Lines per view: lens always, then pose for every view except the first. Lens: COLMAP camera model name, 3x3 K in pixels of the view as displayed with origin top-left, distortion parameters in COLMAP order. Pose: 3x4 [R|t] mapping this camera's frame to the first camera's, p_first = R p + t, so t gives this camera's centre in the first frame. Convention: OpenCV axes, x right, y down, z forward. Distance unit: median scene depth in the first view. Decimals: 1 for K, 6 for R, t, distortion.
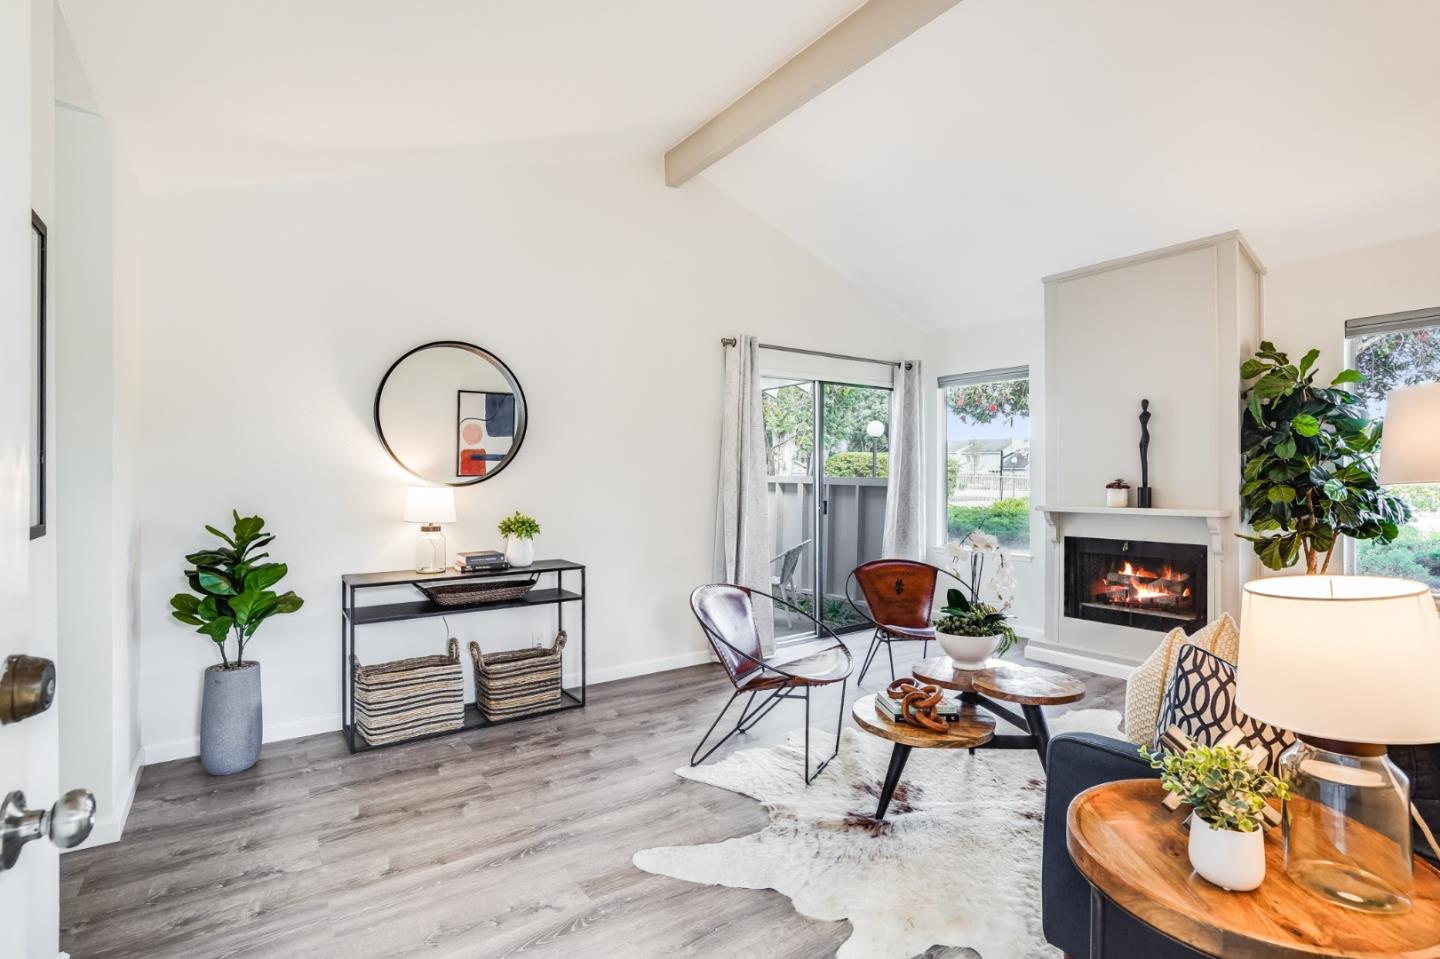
lens RADIAL K [[684.2, 0, 706.0], [0, 684.2, 473.5], [0, 0, 1]] dist [-0.027136, 0.000359]
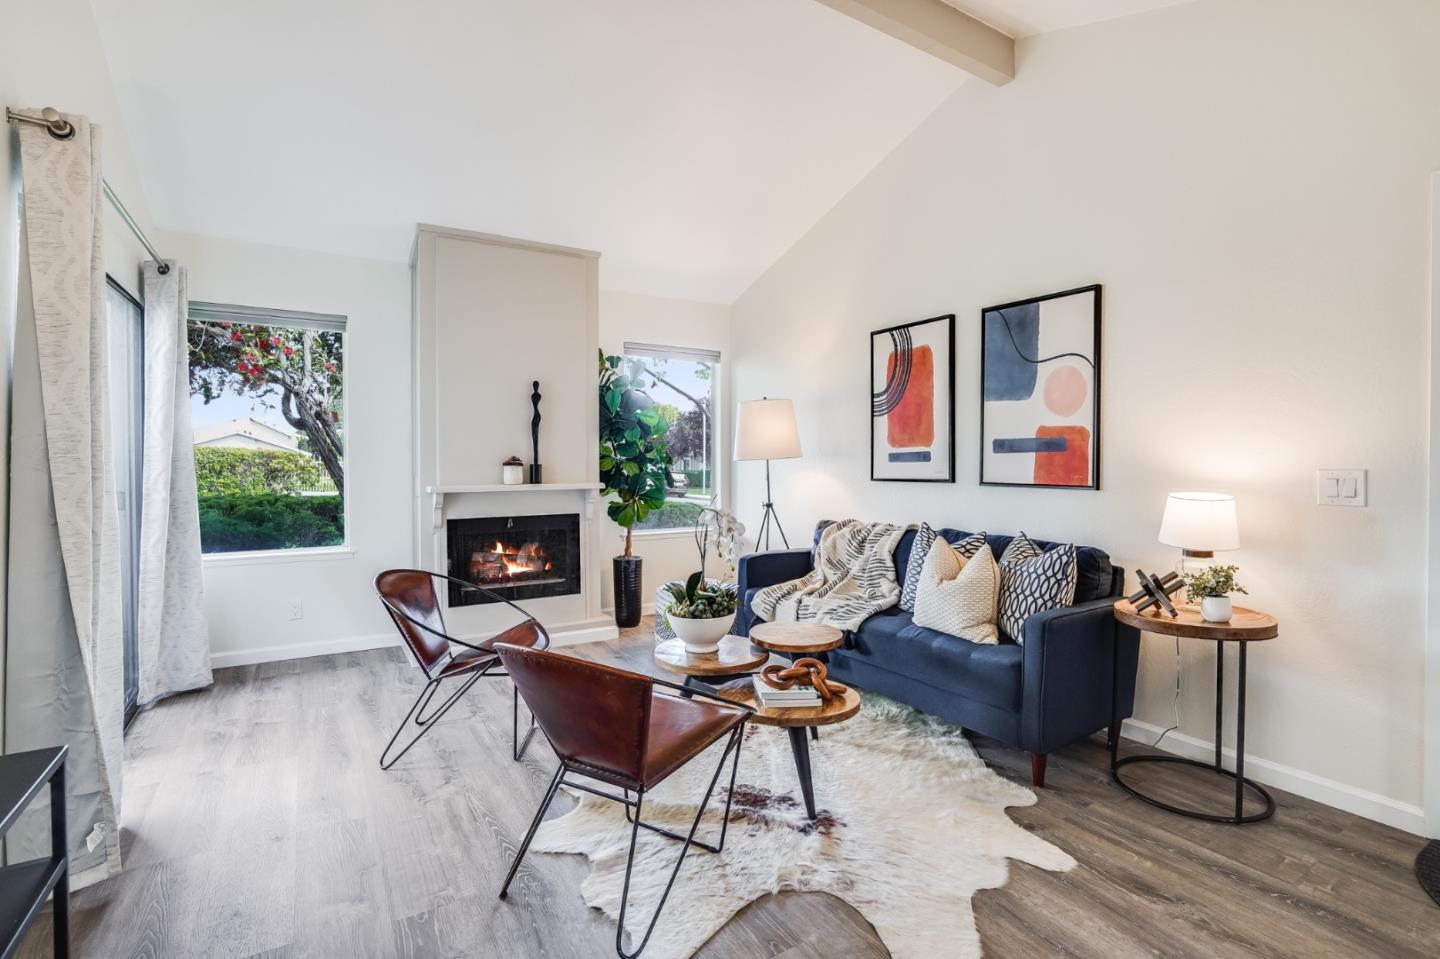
lens RADIAL K [[715.1, 0, 719.3], [0, 715.1, 454.2], [0, 0, 1]] dist [-0.026432, 0.000147]
pose [[0.048361, 0.006020, 0.998812, -0.443937], [-0.013032, 0.999901, -0.005396, 0.006624], [-0.998745, -0.012755, 0.048435, 0.651393]]
